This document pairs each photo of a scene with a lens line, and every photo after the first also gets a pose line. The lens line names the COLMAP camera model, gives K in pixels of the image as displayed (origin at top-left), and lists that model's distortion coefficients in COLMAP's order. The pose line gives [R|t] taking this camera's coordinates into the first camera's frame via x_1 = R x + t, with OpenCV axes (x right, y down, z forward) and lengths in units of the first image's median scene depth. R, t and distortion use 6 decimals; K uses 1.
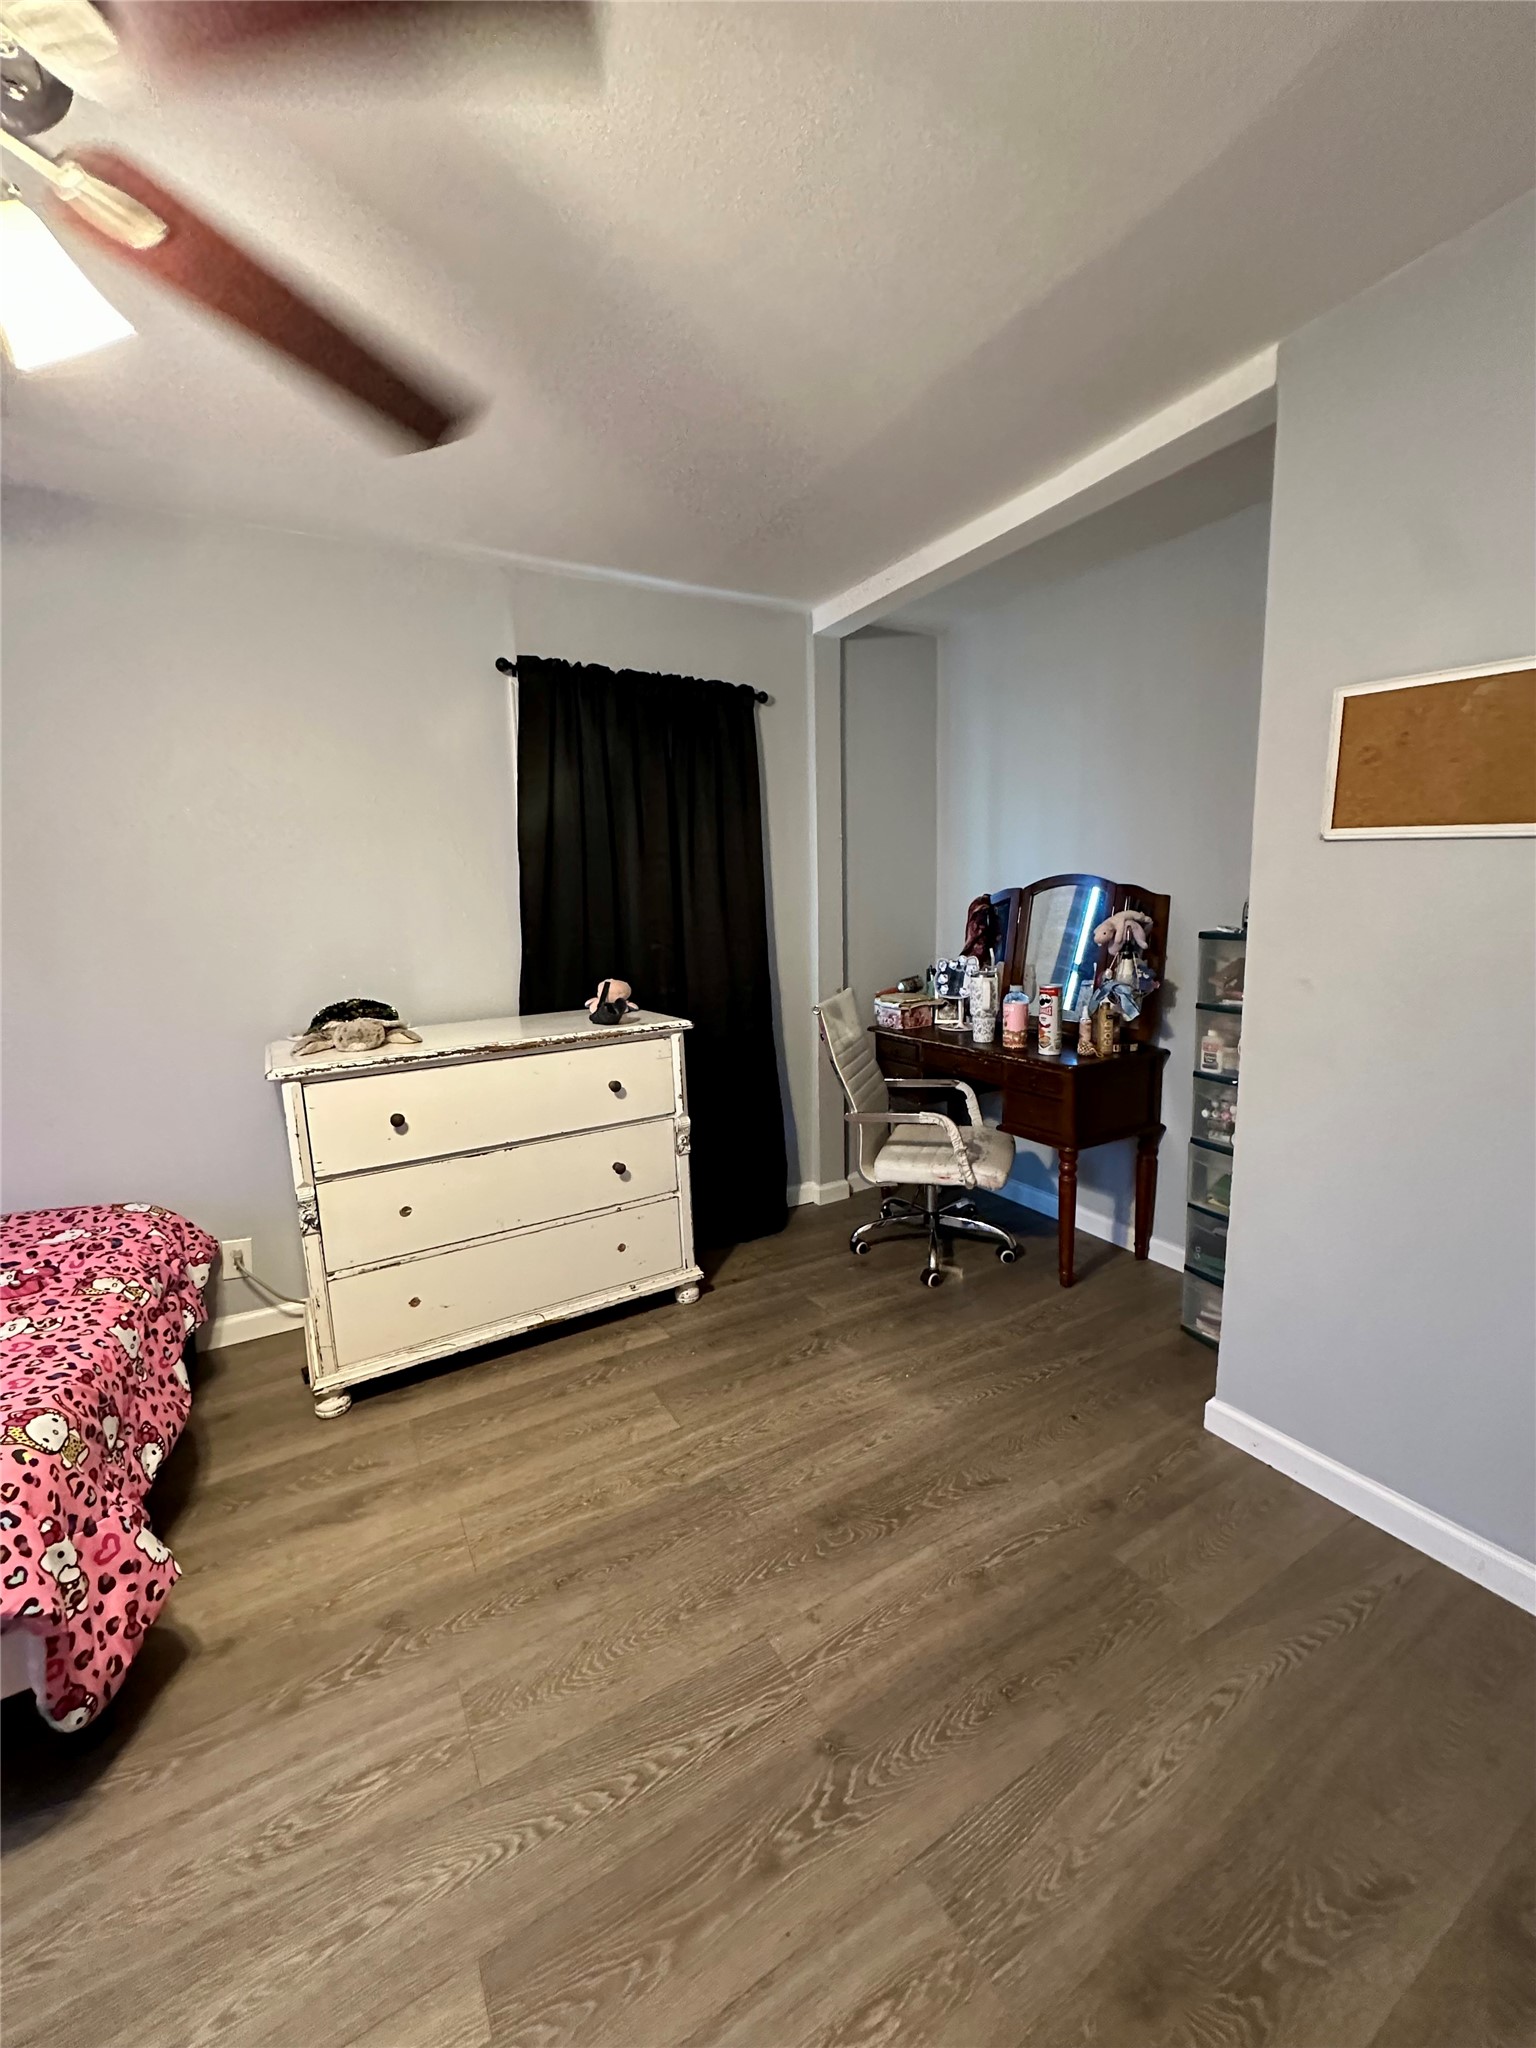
lens RADIAL K [[816.6, 0, 770.4], [0, 816.6, 1020.3], [0, 0, 1]] dist [-0.001404, 0.001243]
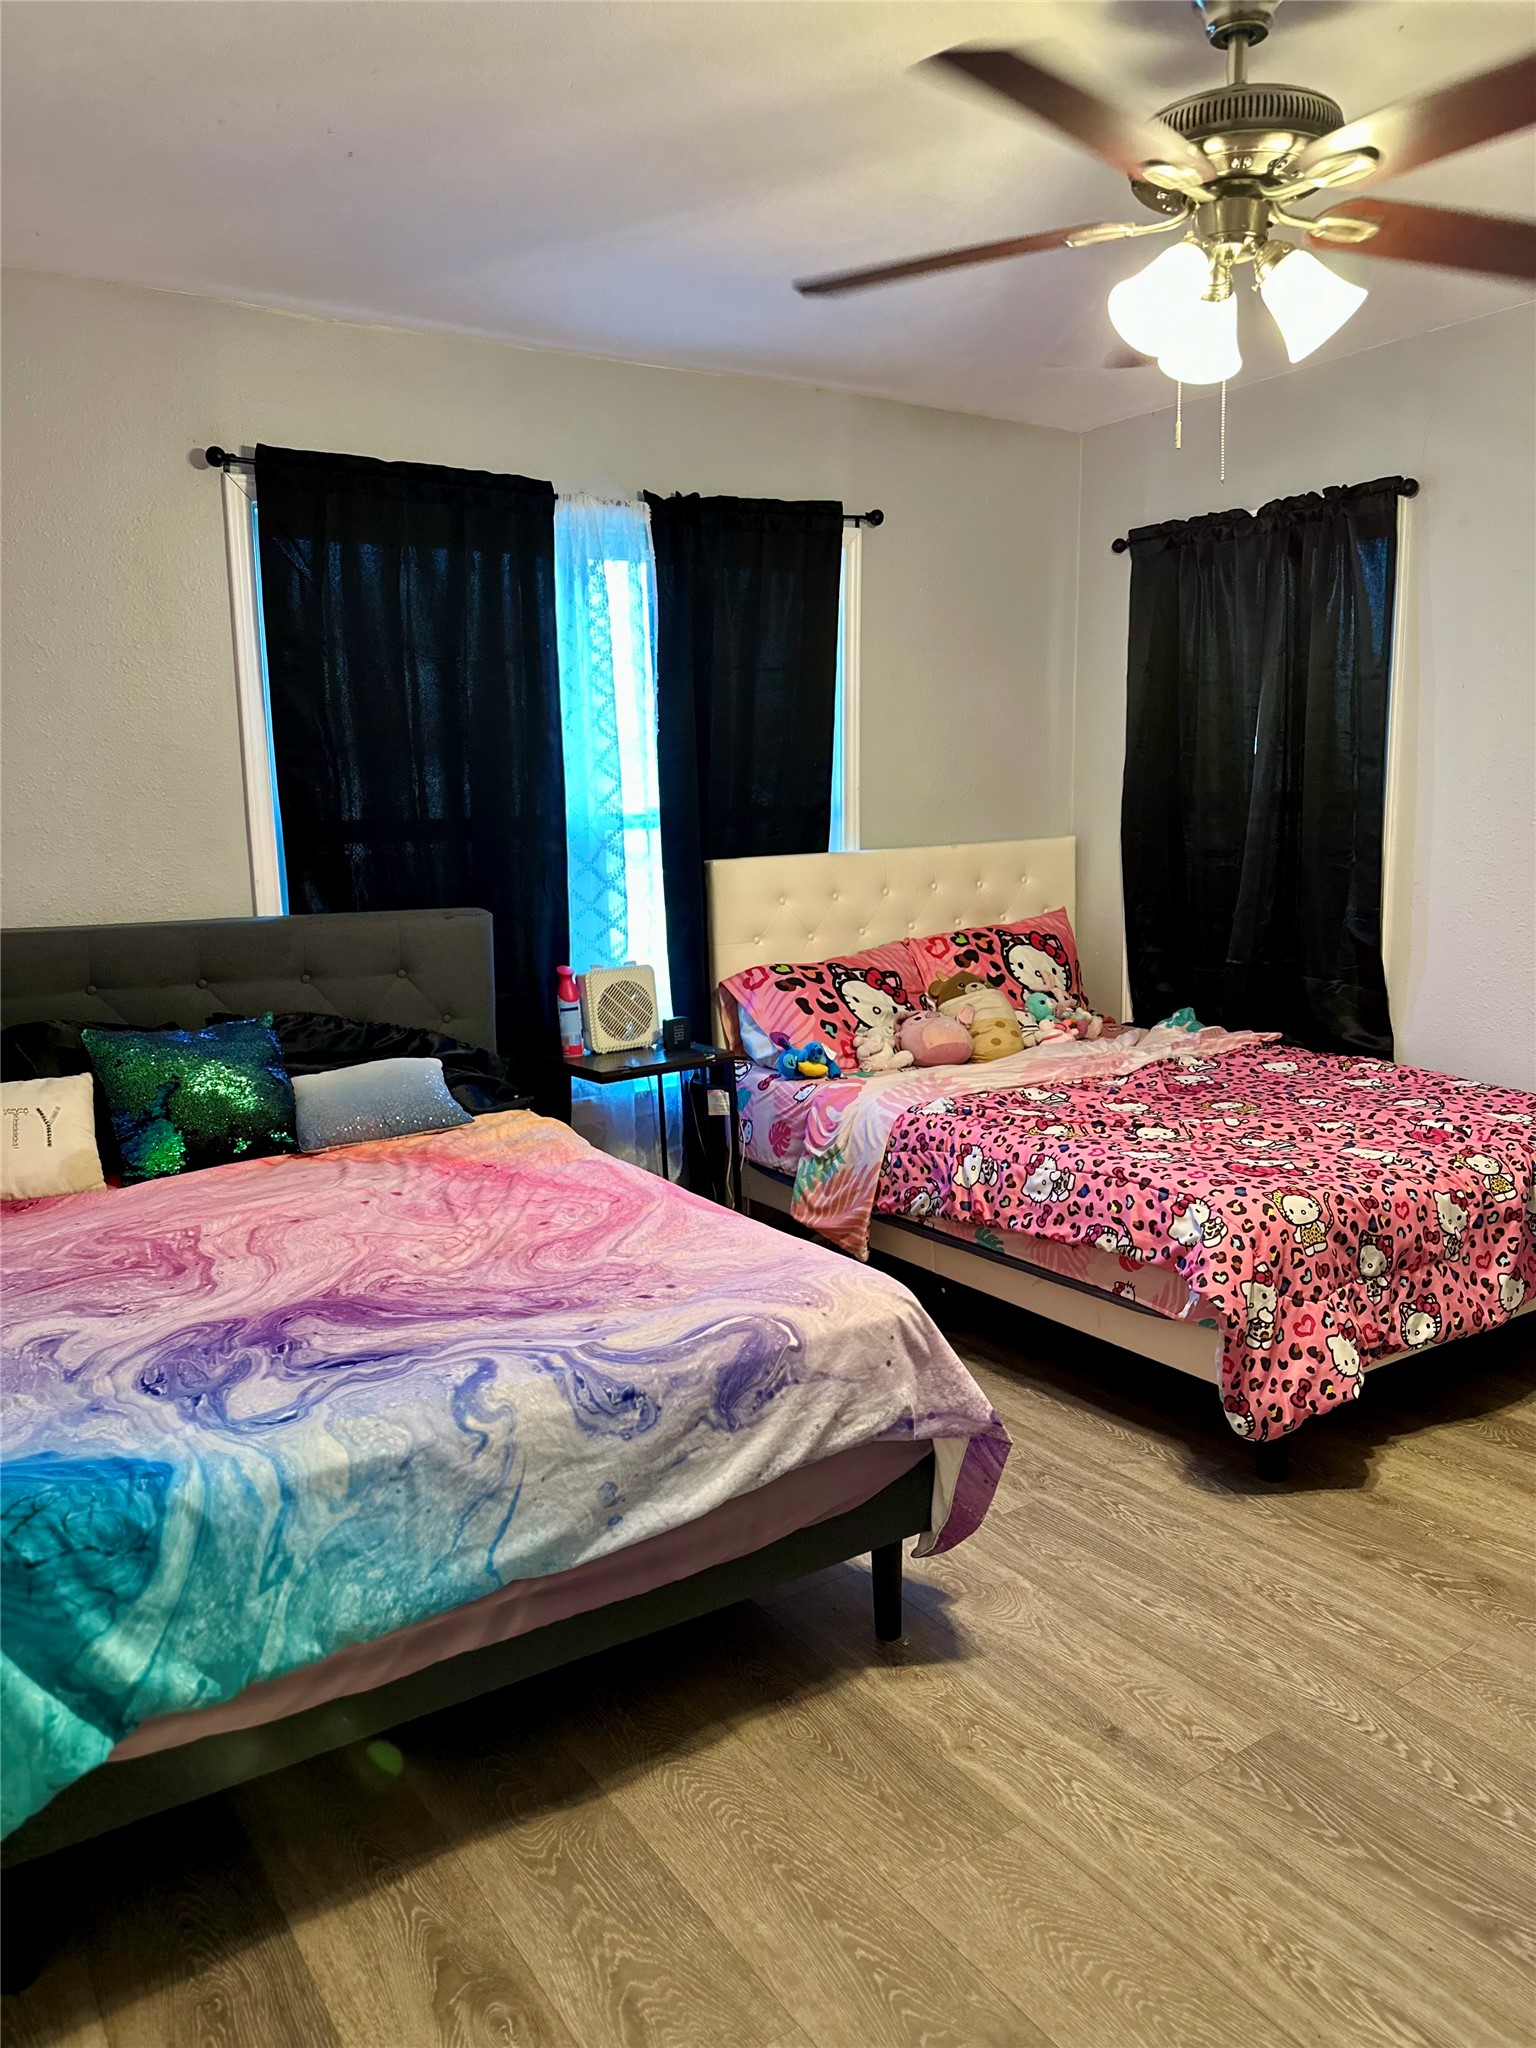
lens RADIAL K [[1438.3, 0, 779.2], [0, 1438.3, 1029.2], [0, 0, 1]] dist [0.060371, -0.069922]
pose [[0.062877, 0.186060, -0.980524, 0.596373], [-0.133041, 0.975263, 0.176531, -0.009652], [0.989114, 0.119350, 0.086076, 0.027784]]
